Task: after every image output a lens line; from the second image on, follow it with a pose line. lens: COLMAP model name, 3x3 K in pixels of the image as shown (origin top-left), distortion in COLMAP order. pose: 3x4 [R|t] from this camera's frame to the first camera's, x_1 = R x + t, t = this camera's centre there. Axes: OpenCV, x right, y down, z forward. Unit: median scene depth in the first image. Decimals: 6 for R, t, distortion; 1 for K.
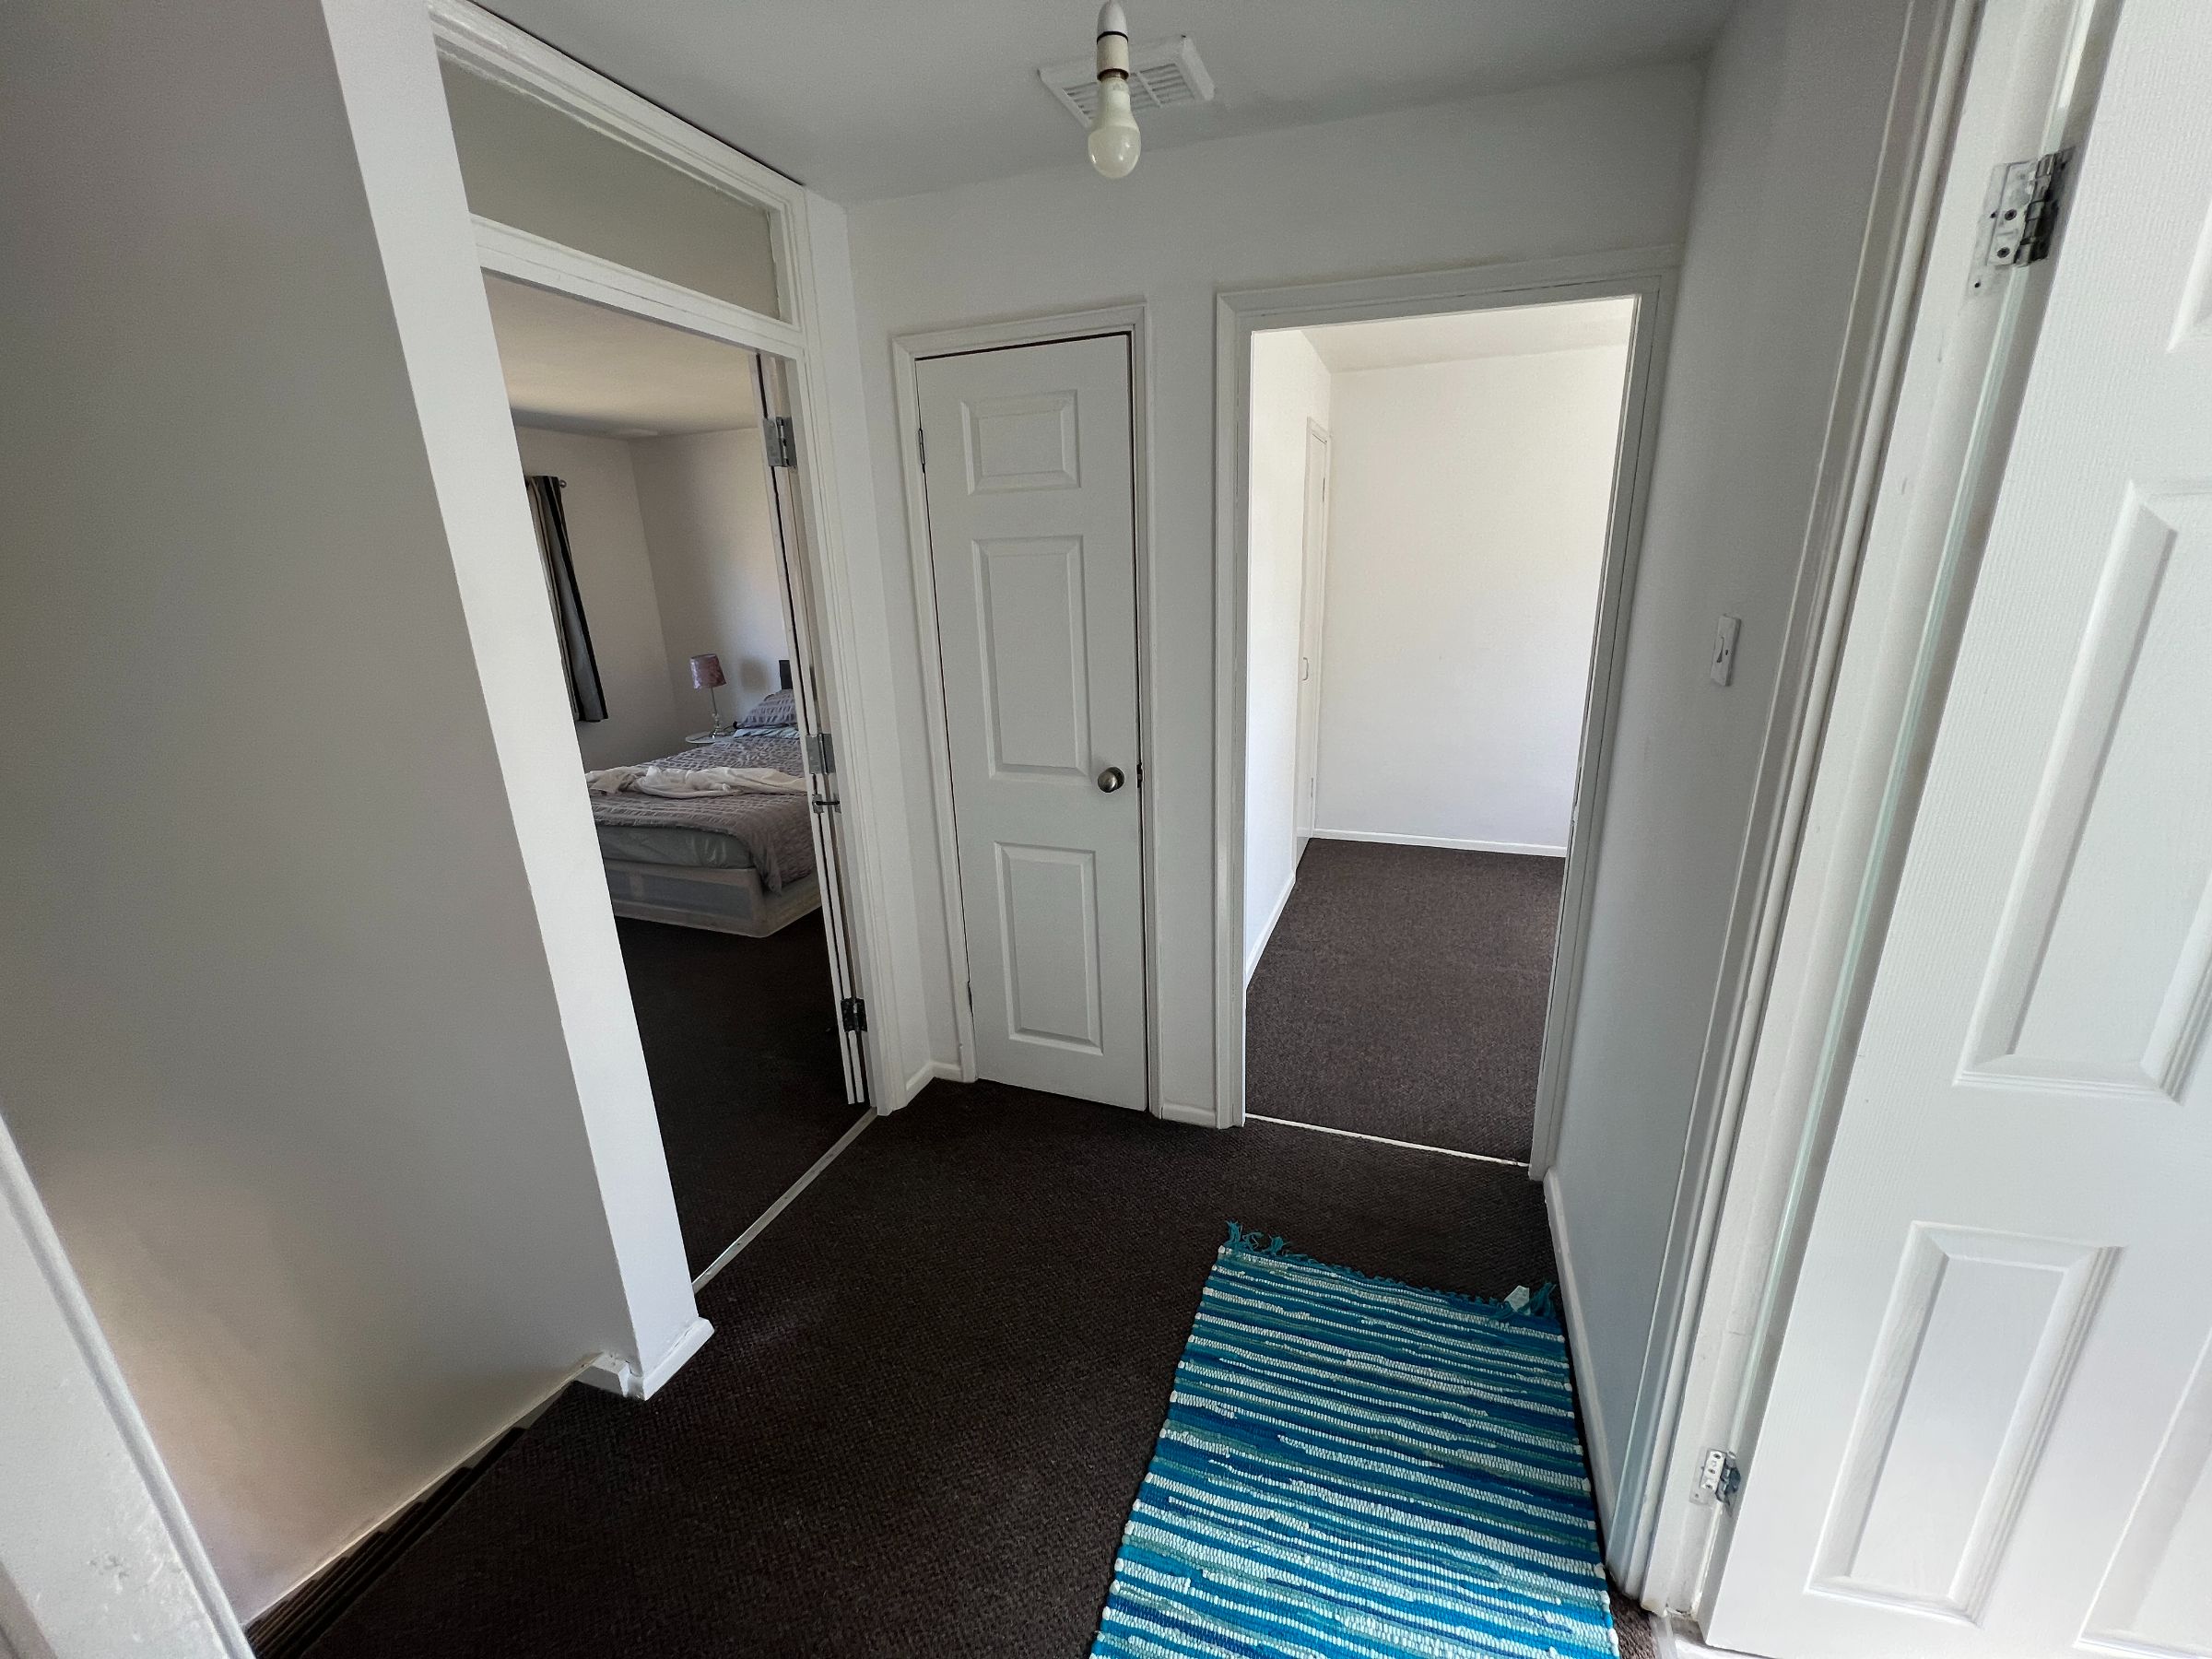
lens RADIAL K [[883.9, 0, 1115.4], [0, 883.9, 824.1], [0, 0, 1]] dist [-0.001385, 0.000849]
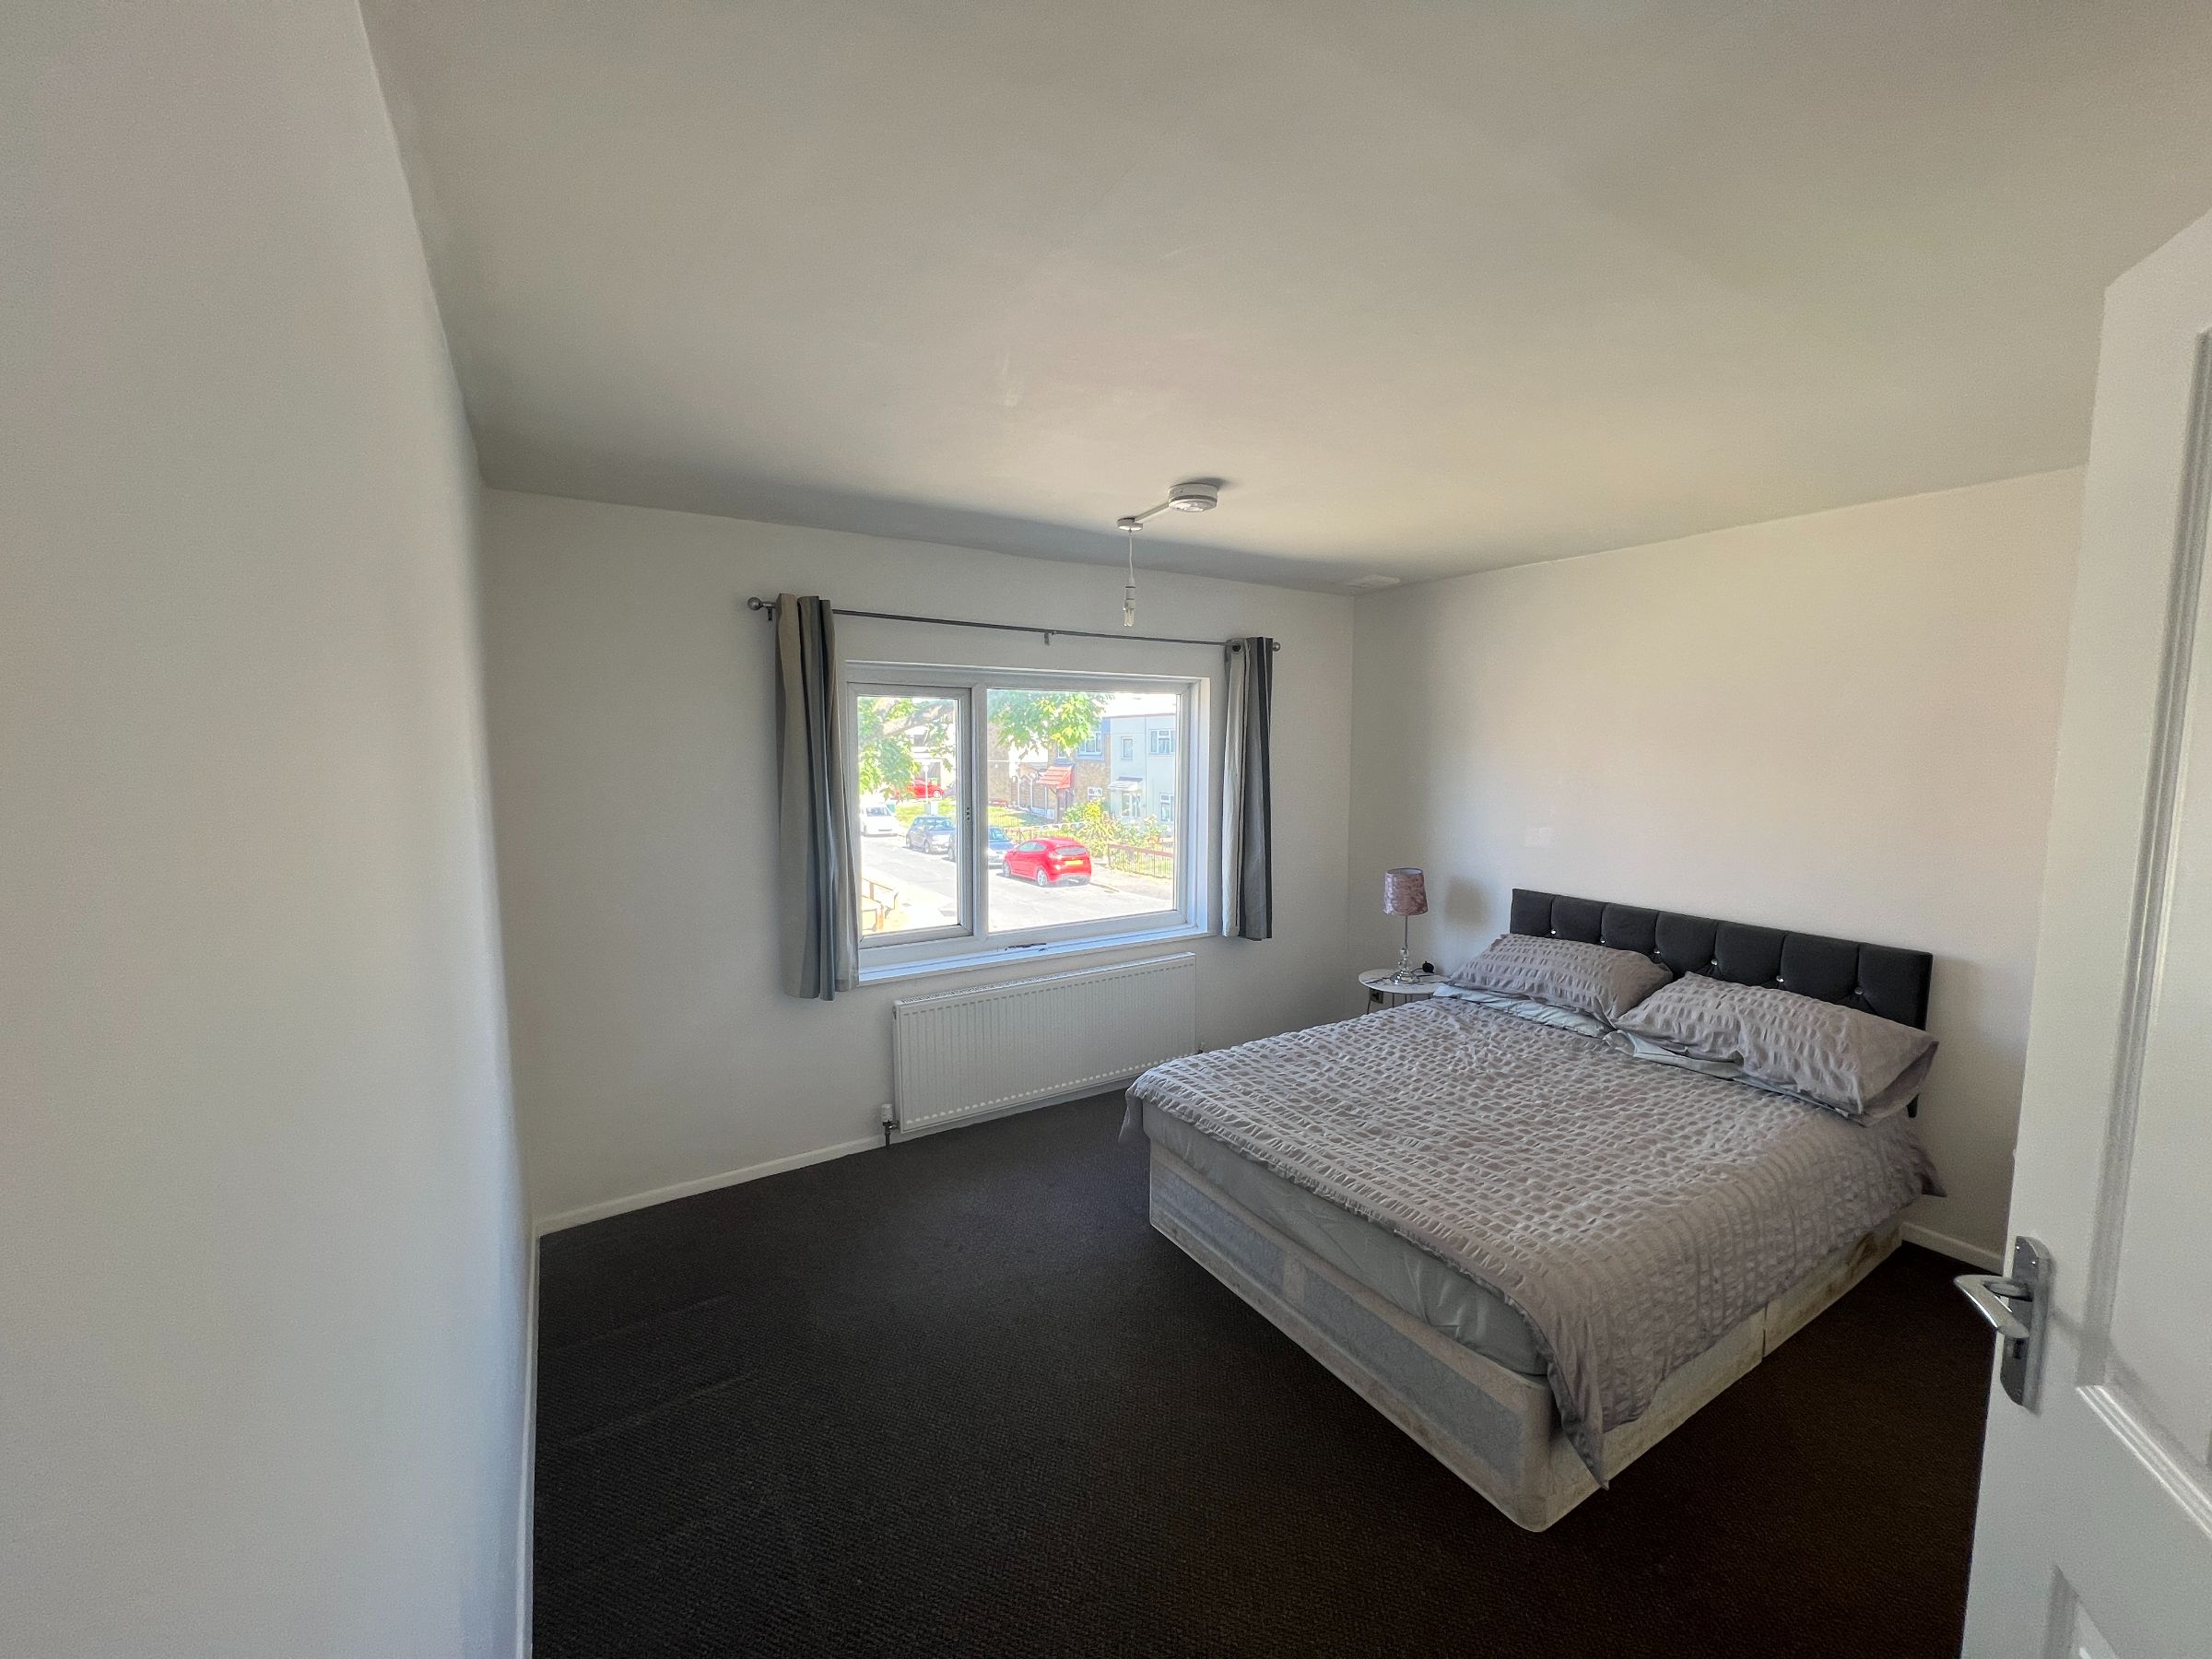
lens RADIAL K [[883.9, 0, 1110.2], [0, 883.9, 829.5], [0, 0, 1]] dist [-0.001385, 0.000849]
pose [[0.786423, 0.084269, -0.611913, -0.238050], [-0.201080, 0.971616, -0.124620, -0.093414], [0.584043, 0.221048, 0.781045, 0.320311]]
